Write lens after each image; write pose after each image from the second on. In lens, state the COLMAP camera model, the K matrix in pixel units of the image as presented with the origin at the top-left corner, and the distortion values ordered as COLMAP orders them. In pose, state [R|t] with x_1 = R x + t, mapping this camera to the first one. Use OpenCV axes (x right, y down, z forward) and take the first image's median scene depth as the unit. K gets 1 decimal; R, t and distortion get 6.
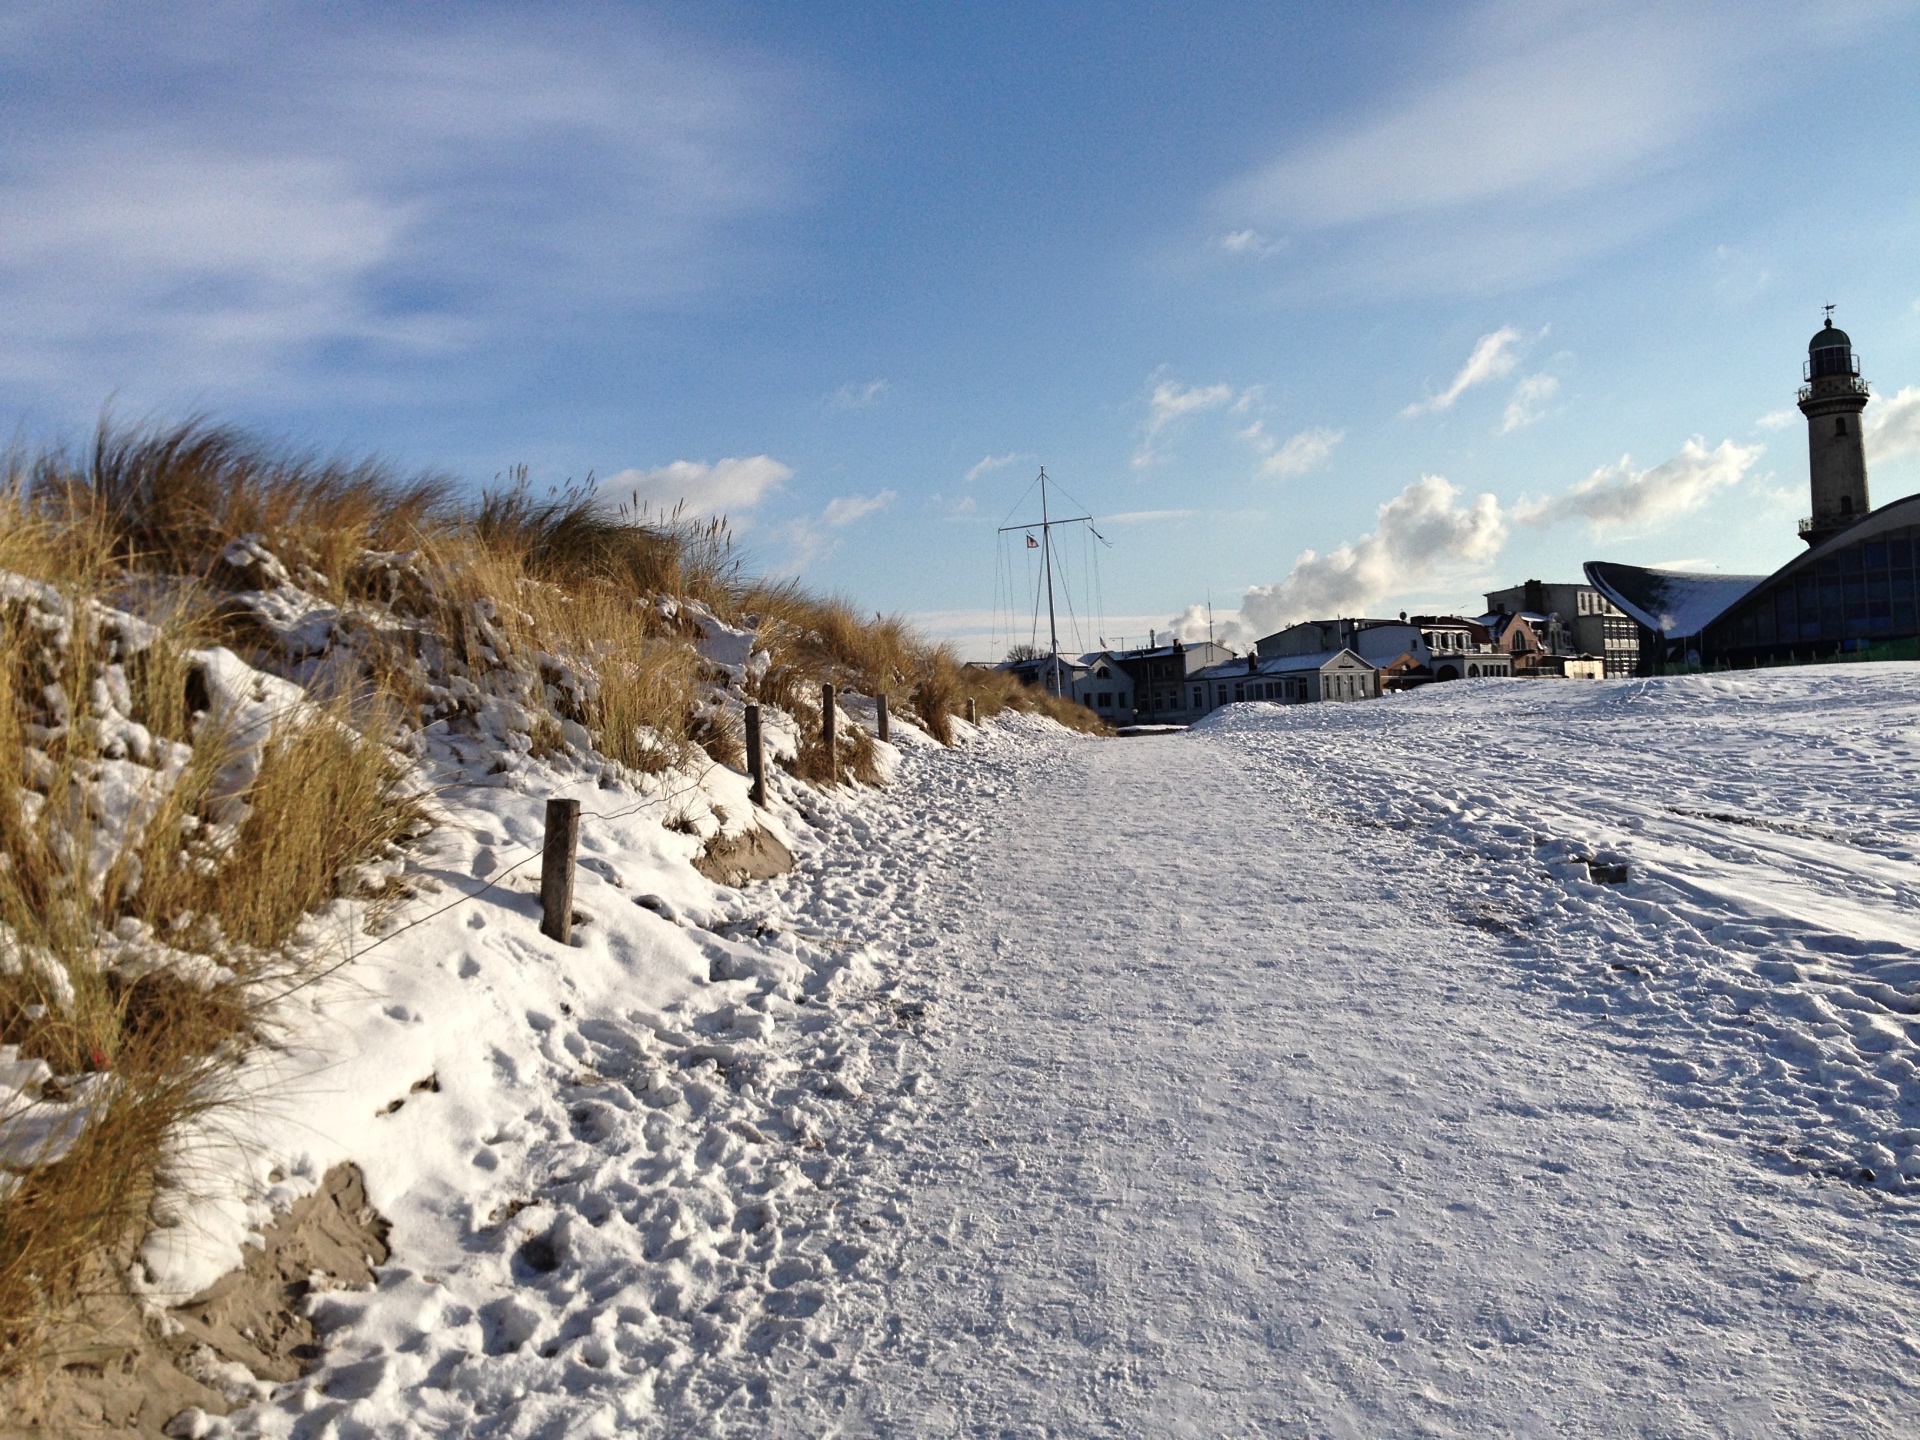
lens RADIAL K [[1775.9, 0, 968.9], [0, 1775.9, 720.7], [0, 0, 1]] dist [0.168896, -0.320591]
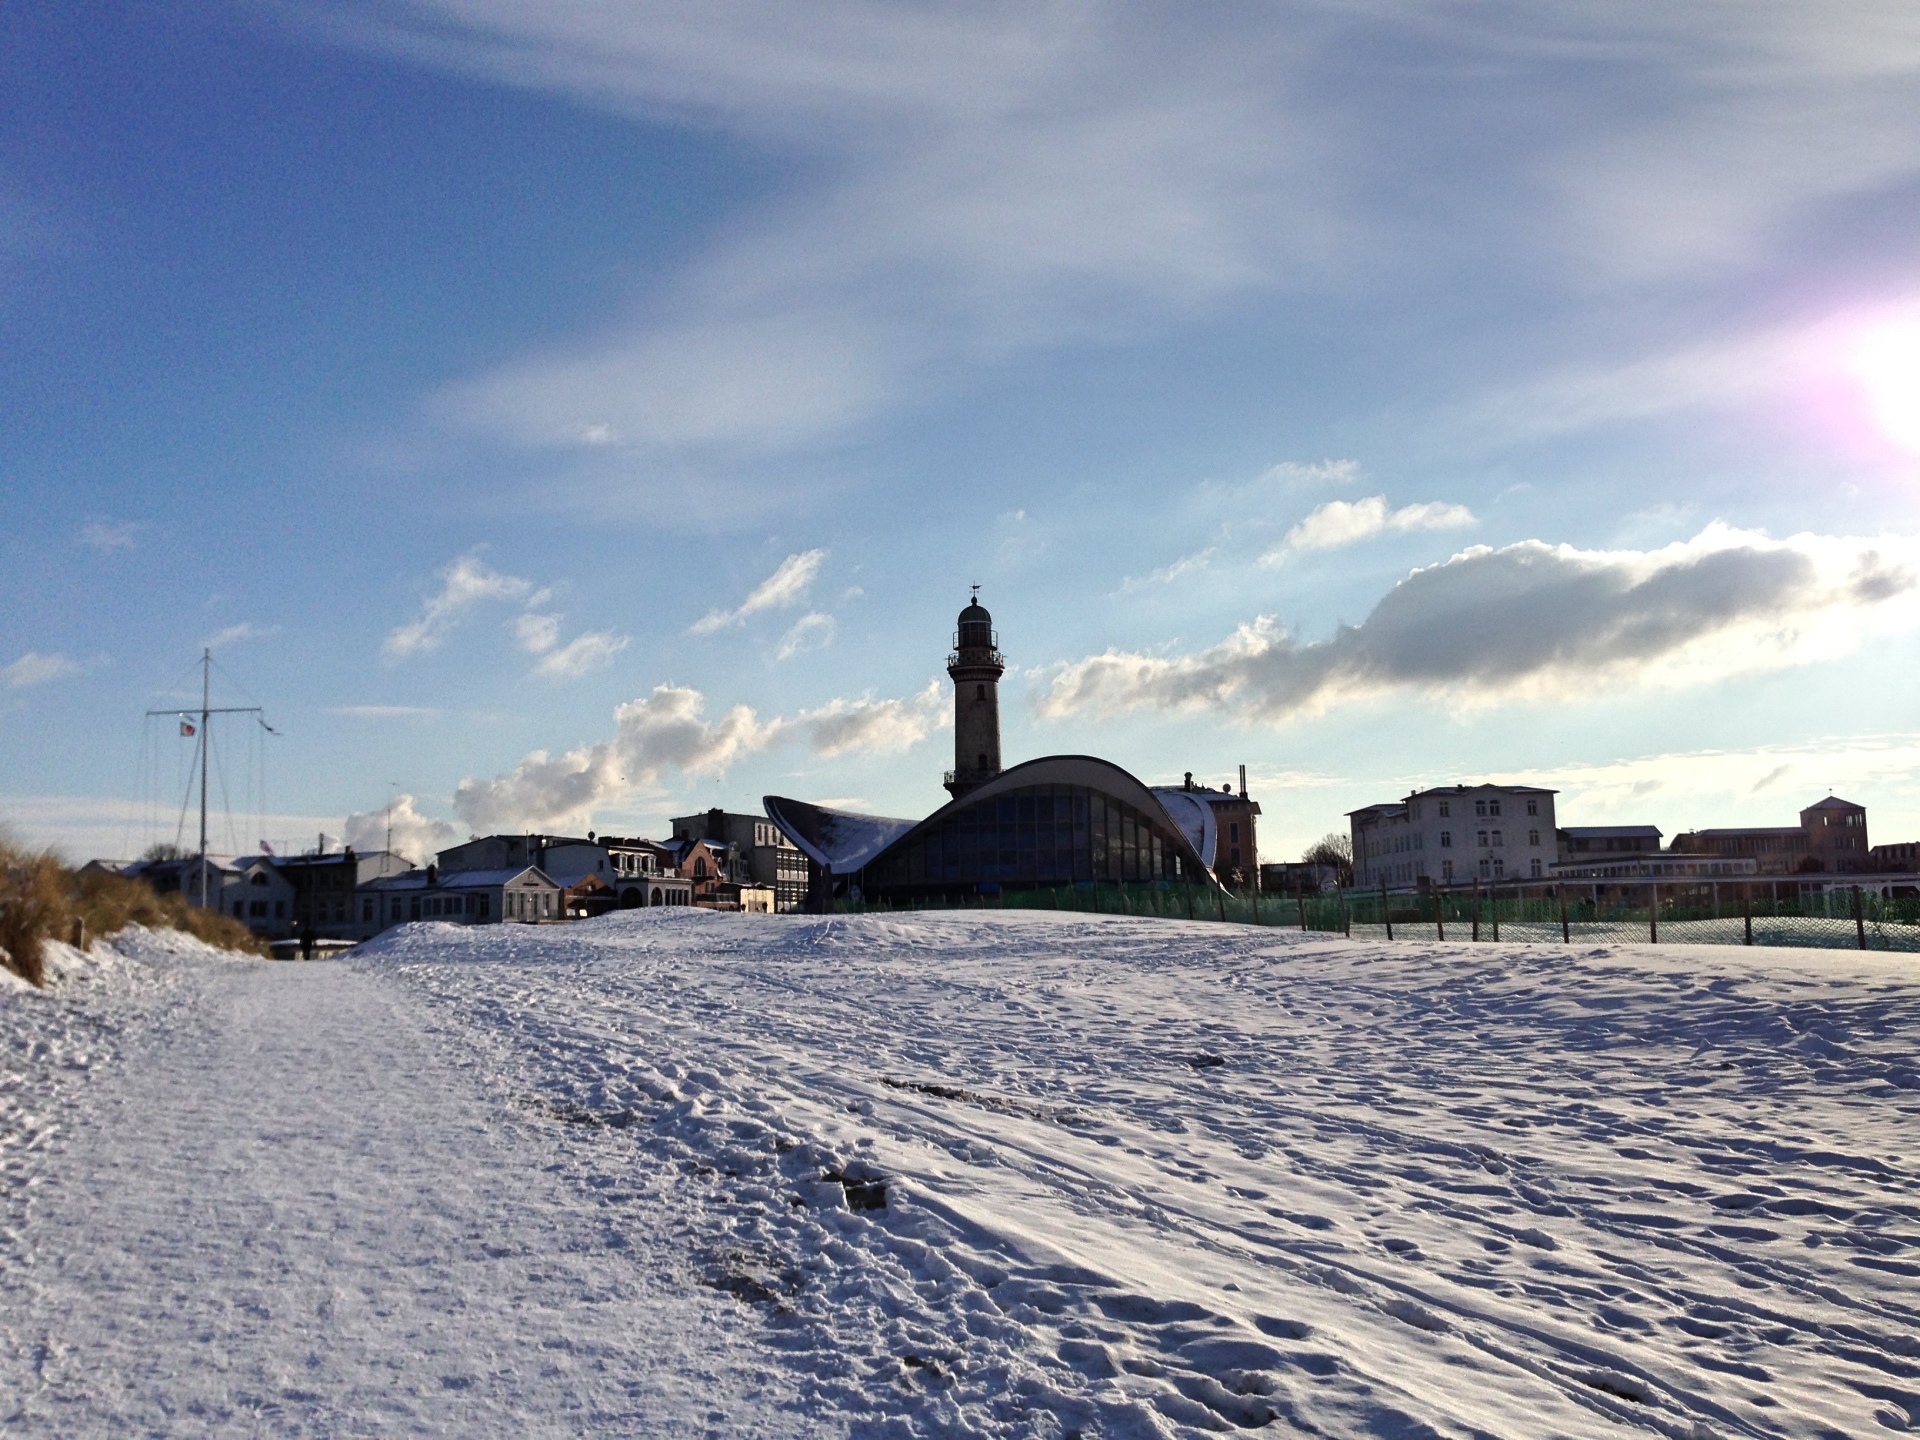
lens RADIAL K [[1775.9, 0, 968.9], [0, 1775.9, 720.7], [0, 0, 1]] dist [0.168896, -0.320591]
pose [[0.900152, 0.091883, 0.425775, 0.009373], [-0.039898, 0.990781, -0.129462, -0.018712], [-0.433745, 0.099548, 0.895520, 0.119228]]
